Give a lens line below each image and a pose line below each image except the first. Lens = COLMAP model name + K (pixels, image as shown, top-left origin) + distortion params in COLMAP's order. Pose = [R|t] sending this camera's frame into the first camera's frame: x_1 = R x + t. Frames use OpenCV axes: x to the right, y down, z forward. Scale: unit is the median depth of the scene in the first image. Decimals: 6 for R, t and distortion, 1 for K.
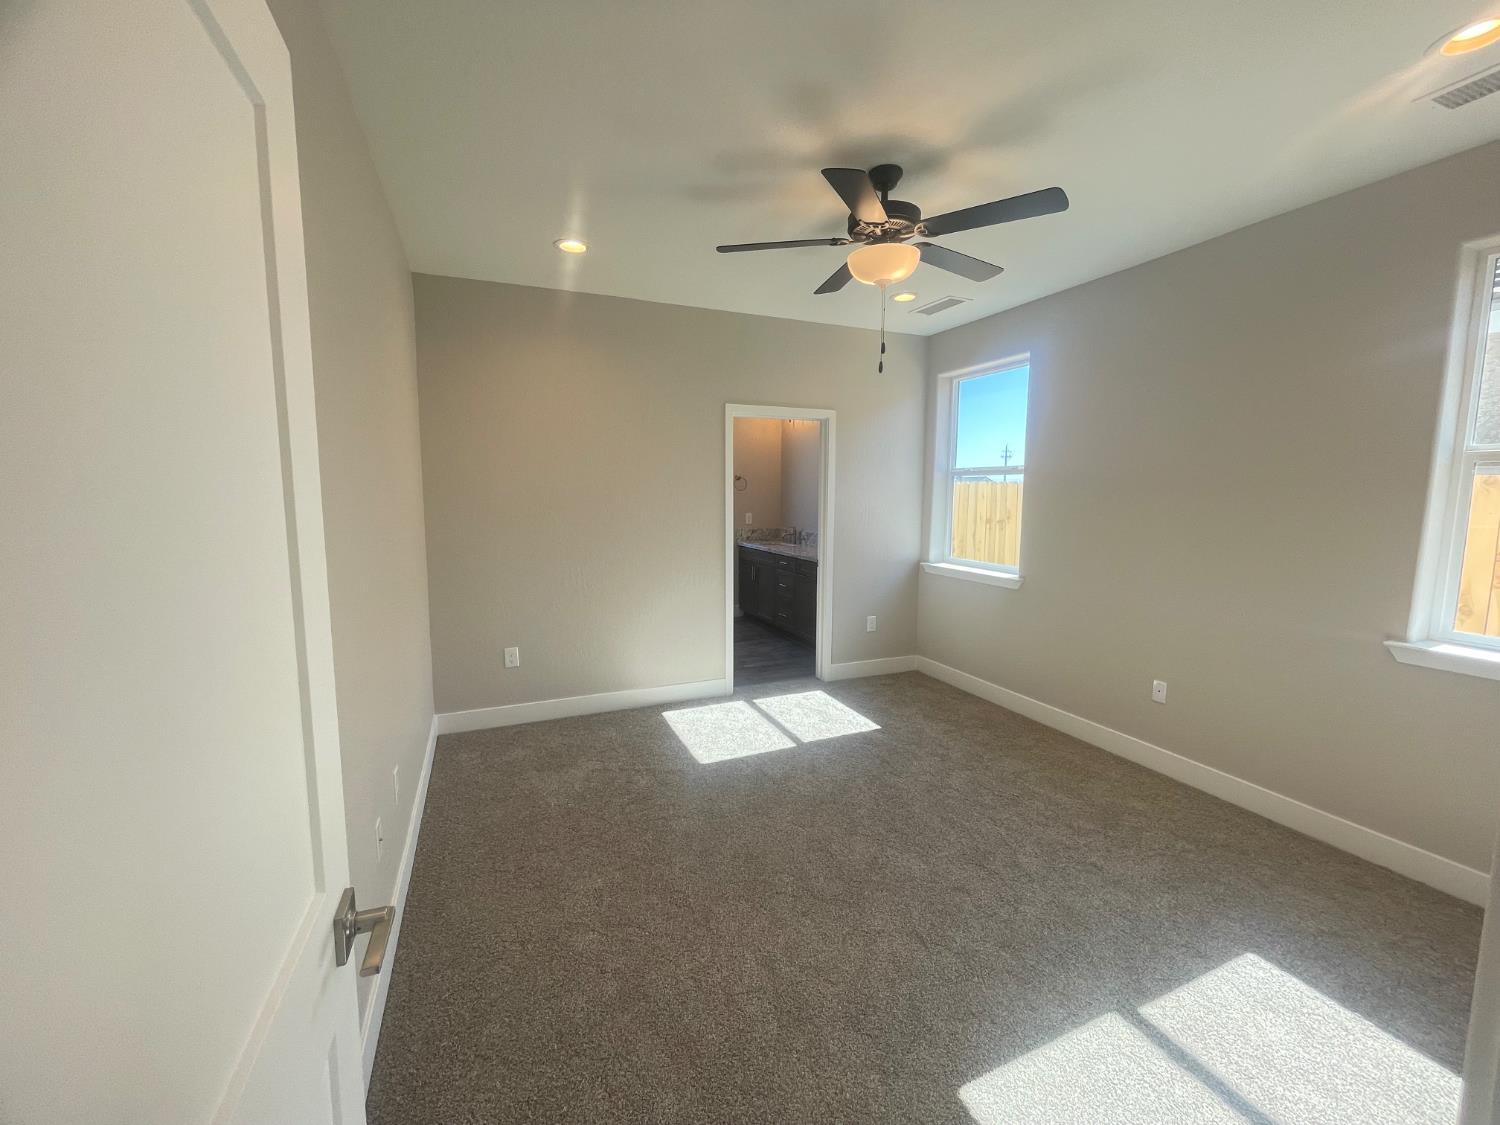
lens RADIAL K [[614.4, 0, 752.1], [0, 614.4, 558.7], [0, 0, 1]] dist [-0.003864, 0.000124]
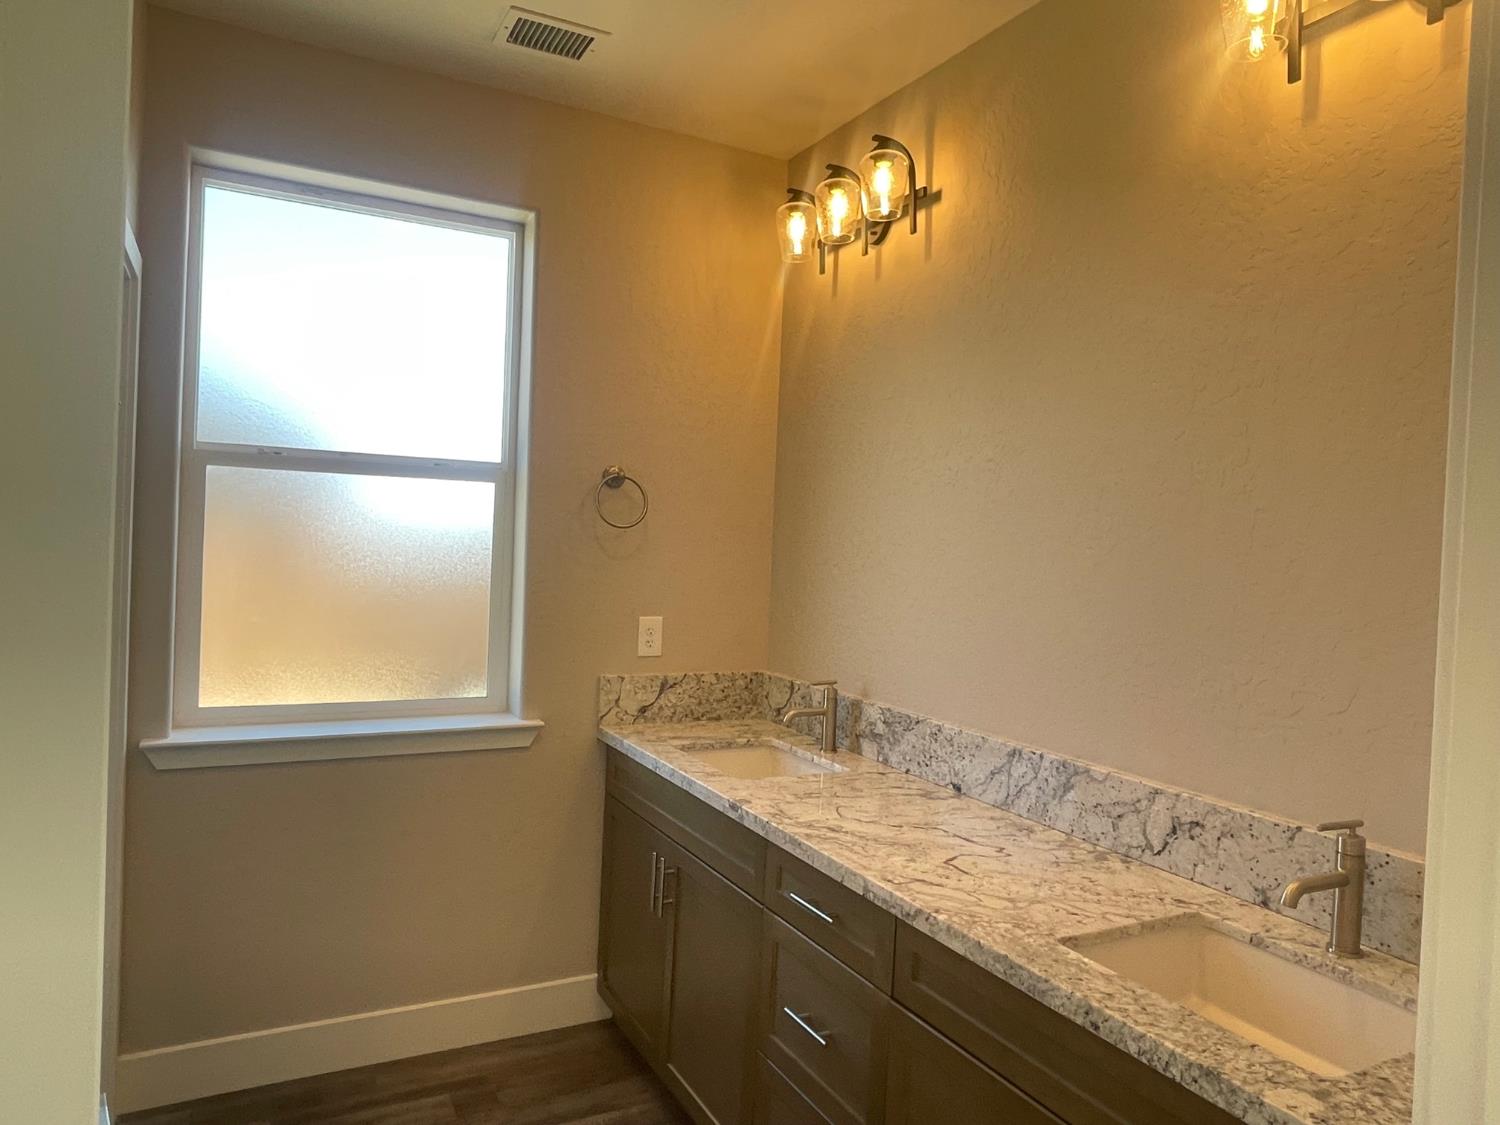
lens RADIAL K [[1005.9, 0, 747.3], [0, 1005.9, 558.9], [0, 0, 1]] dist [0.002491, -0.003722]
pose [[0.996504, 0.035787, 0.075497, 0.002459], [-0.029510, 0.996139, -0.082683, -0.066414], [-0.078165, 0.080166, 0.993712, 0.597224]]
